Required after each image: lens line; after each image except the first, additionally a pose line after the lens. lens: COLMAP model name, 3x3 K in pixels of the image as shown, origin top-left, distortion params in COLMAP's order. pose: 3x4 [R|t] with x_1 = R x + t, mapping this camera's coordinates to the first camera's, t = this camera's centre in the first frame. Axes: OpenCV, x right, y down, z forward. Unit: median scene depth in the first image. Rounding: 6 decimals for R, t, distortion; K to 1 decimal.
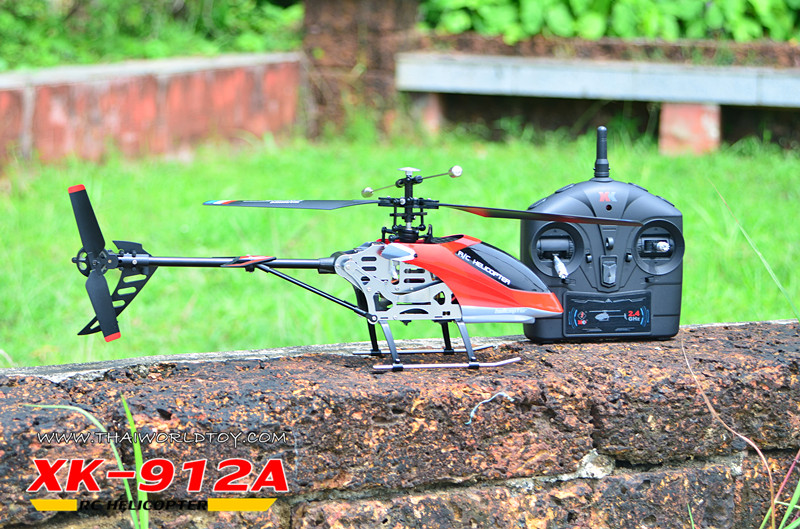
lens RADIAL K [[2384.6, 0, 400.0], [0, 2384.6, 264.5], [0, 0, 1]] dist [0.021305, -0.311571]
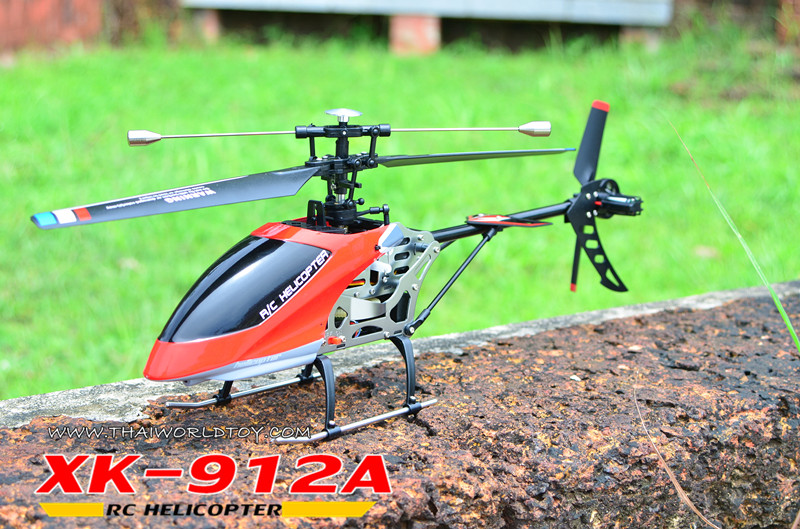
lens RADIAL K [[1618.9, 0, 400.0], [0, 1618.9, 264.5], [0, 0, 1]] dist [-0.012172, -0.081841]
pose [[0.991494, -0.027288, 0.127256, 0.002320], [0.016393, 0.996170, 0.085884, -0.038090], [-0.129113, -0.083068, 0.988145, 0.583738]]
